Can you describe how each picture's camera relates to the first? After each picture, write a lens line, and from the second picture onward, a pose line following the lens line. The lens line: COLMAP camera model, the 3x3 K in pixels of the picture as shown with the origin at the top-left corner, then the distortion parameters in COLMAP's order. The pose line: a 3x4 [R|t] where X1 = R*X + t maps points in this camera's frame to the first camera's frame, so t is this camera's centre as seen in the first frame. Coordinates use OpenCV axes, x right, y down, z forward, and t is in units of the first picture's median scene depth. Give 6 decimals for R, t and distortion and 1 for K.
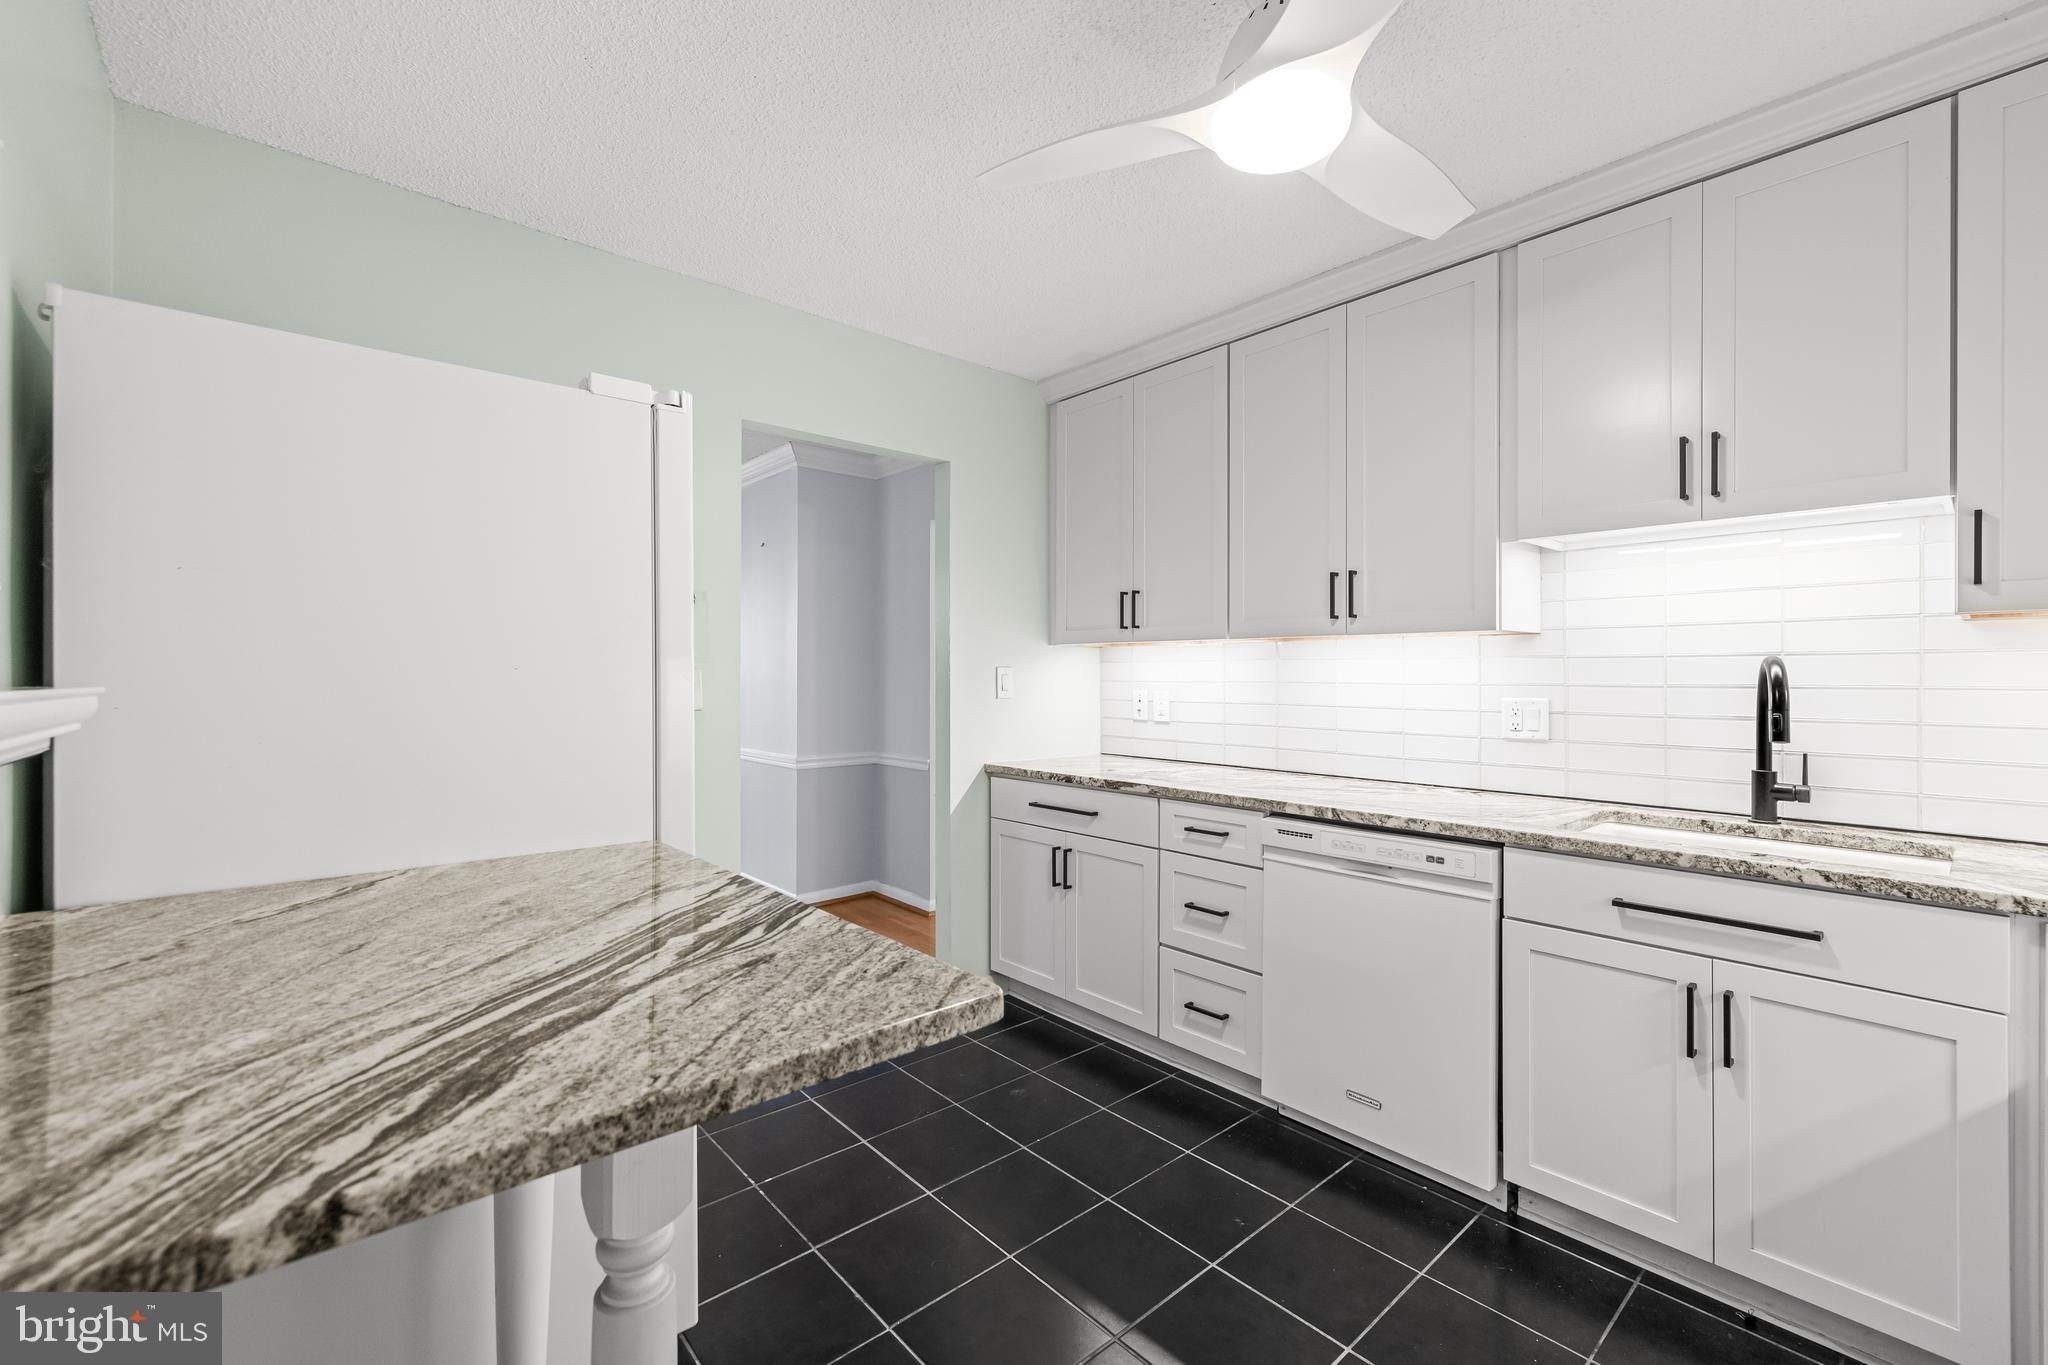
lens RADIAL K [[867.3, 0, 1026.7], [0, 867.3, 675.8], [0, 0, 1]] dist [0.002029, 0.000519]
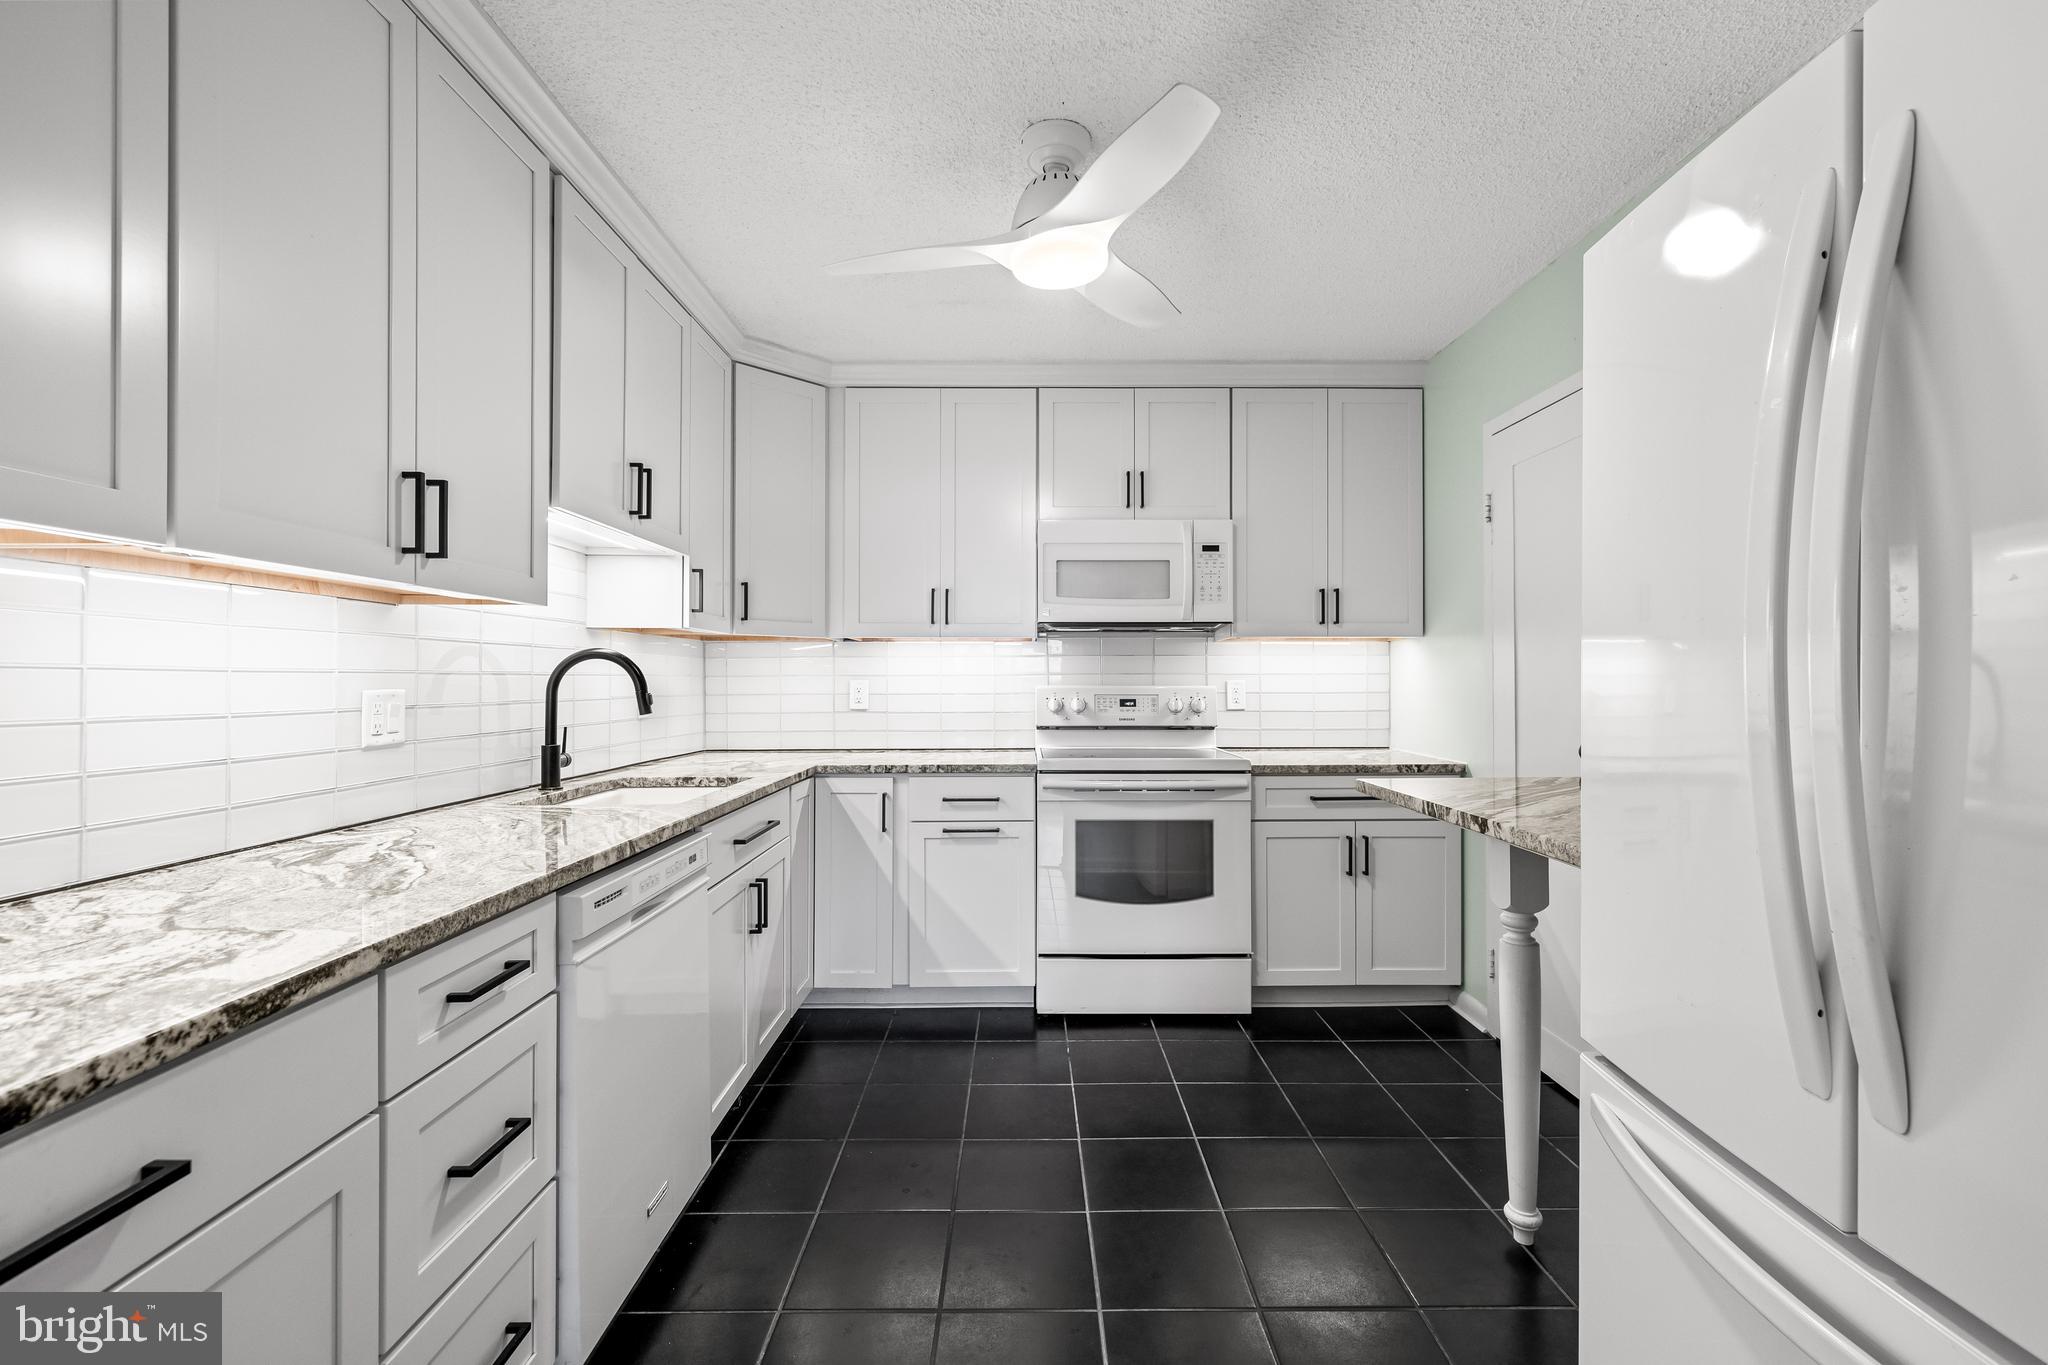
lens RADIAL K [[867.3, 0, 1026.7], [0, 867.3, 675.8], [0, 0, 1]] dist [0.002029, 0.000519]
pose [[-0.759805, -0.002653, 0.650146, -0.350455], [-0.004813, 0.999987, -0.001545, 0.011315], [-0.650133, -0.004303, -0.759808, 1.231457]]
